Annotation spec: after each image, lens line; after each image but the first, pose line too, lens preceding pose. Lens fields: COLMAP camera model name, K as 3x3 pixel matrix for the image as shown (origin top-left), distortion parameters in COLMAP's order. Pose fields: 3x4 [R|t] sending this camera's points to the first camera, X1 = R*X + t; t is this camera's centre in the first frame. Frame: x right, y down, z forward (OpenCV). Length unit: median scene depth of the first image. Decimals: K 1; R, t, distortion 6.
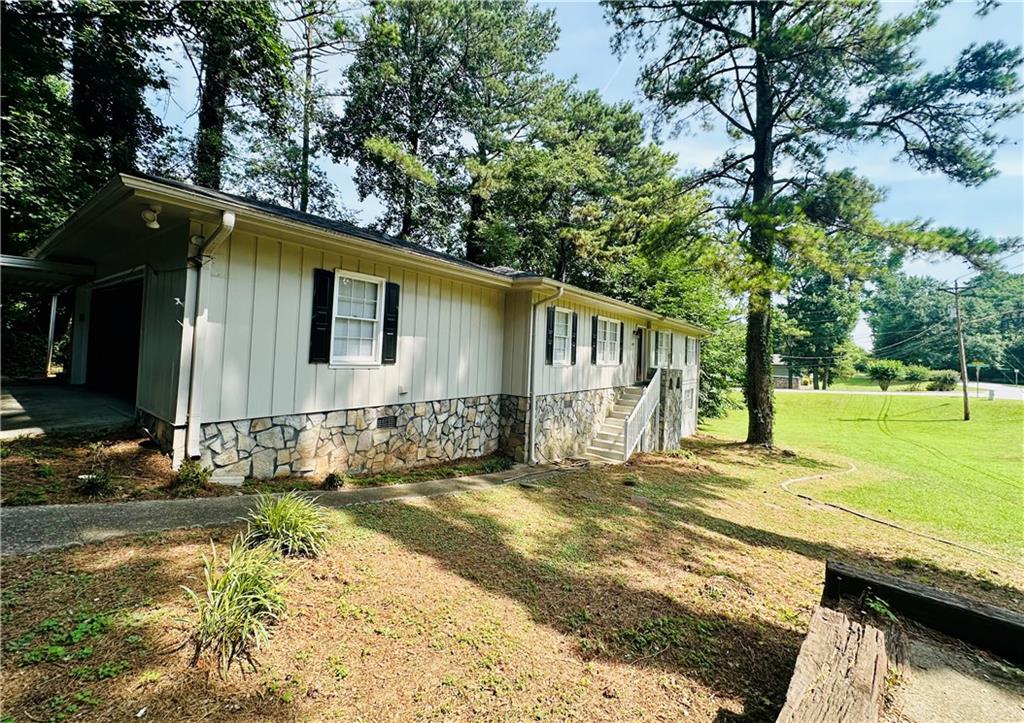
lens RADIAL K [[418.3, 0, 510.9], [0, 418.3, 322.9], [0, 0, 1]] dist [-0.001712, 0.000191]
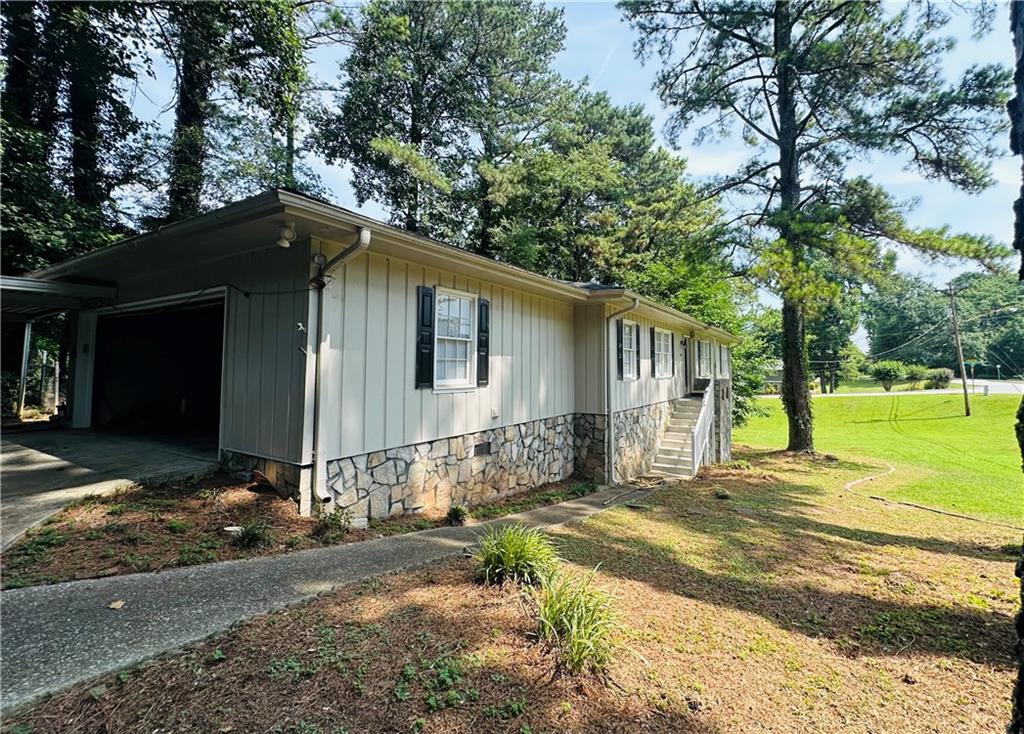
lens RADIAL K [[462.5, 0, 513.0], [0, 462.5, 321.4], [0, 0, 1]] dist [-0.001695, -0.000282]
pose [[0.992584, -0.029561, 0.117915, -0.208282], [0.033123, 0.999049, -0.028367, -0.008811], [-0.116965, 0.032062, 0.992618, -0.021251]]
